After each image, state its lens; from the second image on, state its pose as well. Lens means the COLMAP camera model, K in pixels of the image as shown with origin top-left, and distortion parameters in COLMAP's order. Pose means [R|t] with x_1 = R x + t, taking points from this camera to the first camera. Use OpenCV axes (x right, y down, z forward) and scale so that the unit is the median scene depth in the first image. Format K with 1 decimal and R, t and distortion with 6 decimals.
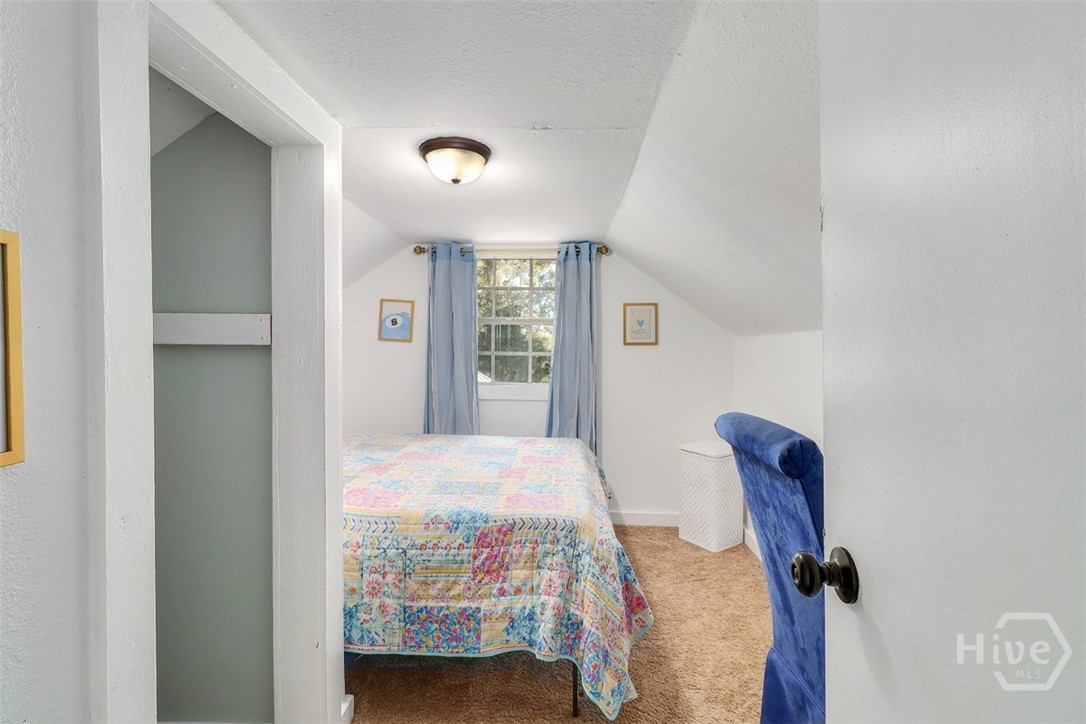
lens RADIAL K [[506.5, 0, 542.6], [0, 506.5, 346.7], [0, 0, 1]] dist [0.000302, 0.000021]
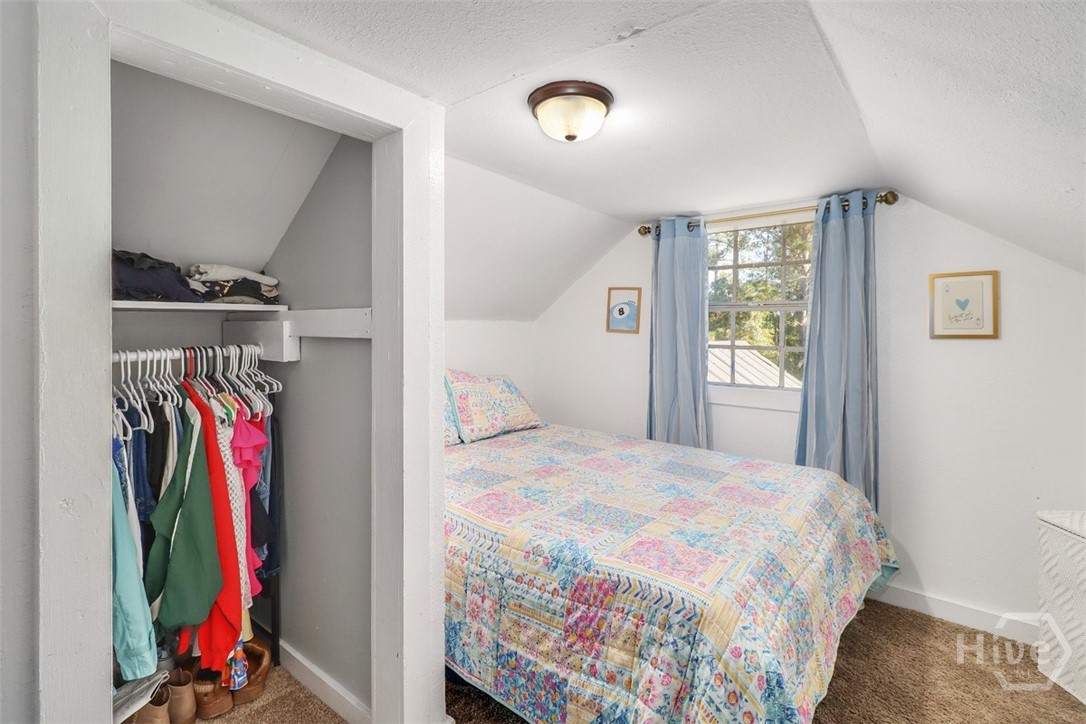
lens RADIAL K [[514.2, 0, 542.5], [0, 514.2, 330.5], [0, 0, 1]] dist [0.000528, 0.000045]
pose [[0.801993, -0.002032, -0.597330, 0.307925], [-0.004716, 0.999942, -0.009732, -0.009578], [0.597314, 0.010622, 0.801937, 0.335825]]
